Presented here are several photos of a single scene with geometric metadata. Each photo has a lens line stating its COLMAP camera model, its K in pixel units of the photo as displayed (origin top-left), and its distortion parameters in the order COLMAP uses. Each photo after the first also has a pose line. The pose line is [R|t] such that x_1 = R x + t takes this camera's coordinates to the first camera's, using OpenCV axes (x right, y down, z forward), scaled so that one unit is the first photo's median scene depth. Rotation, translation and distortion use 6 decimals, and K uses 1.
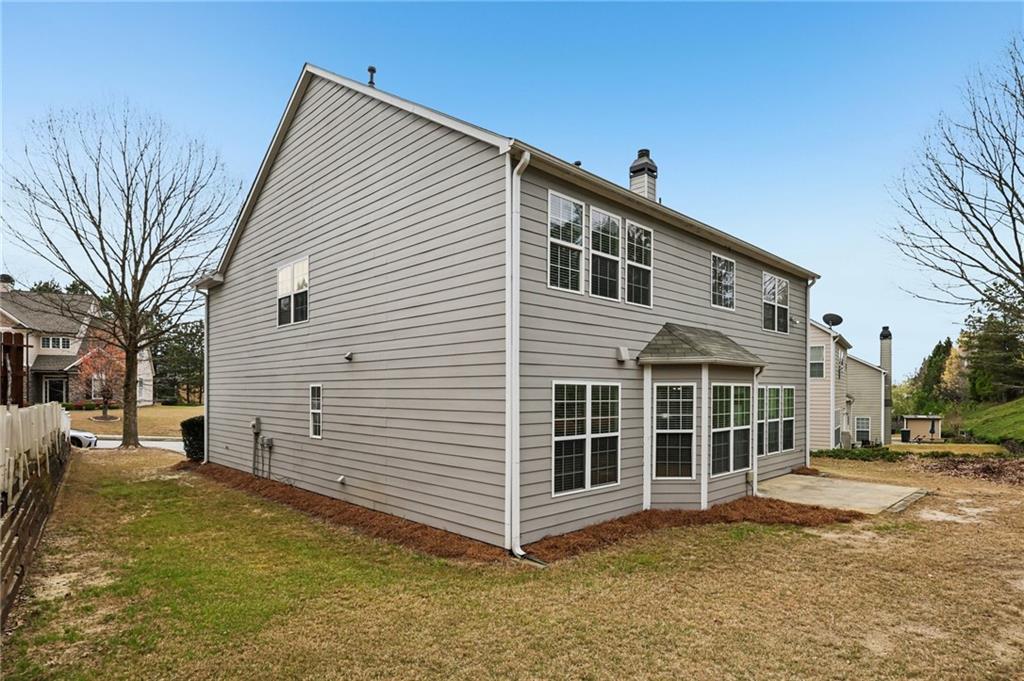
lens RADIAL K [[561.9, 0, 511.7], [0, 561.9, 397.8], [0, 0, 1]] dist [0.000093, -0.000061]
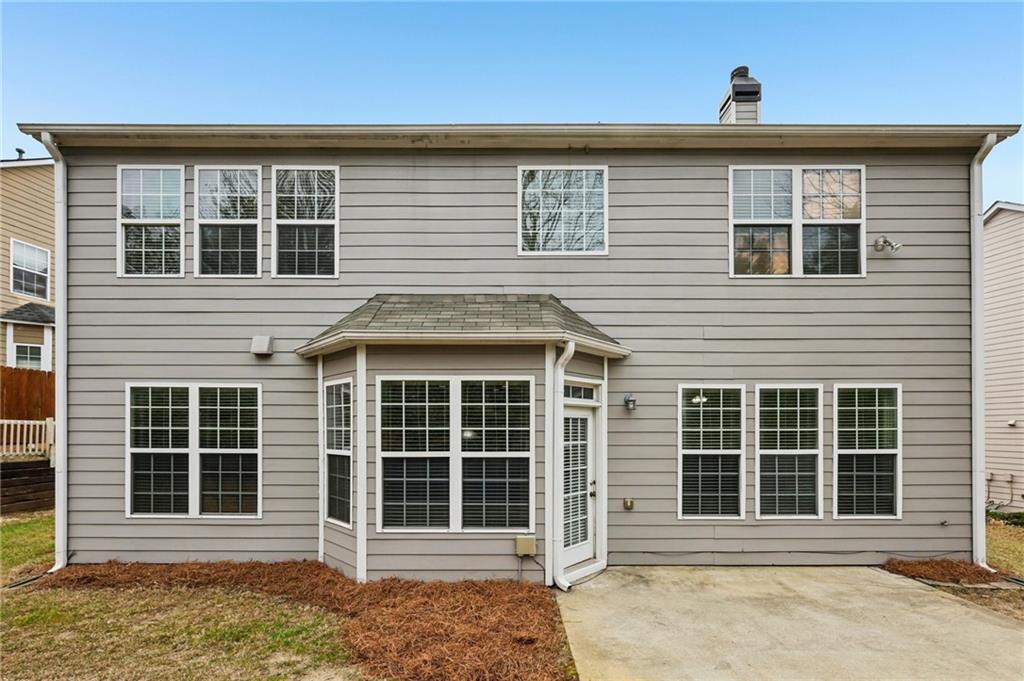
lens RADIAL K [[435.5, 0, 512.7], [0, 435.5, 402.2], [0, 0, 1]] dist [0.002813, 0.000214]
pose [[0.720627, -0.004050, -0.693311, 0.795940], [0.000369, 0.999985, -0.005457, 0.001895], [0.693323, 0.003676, 0.720618, 0.761783]]
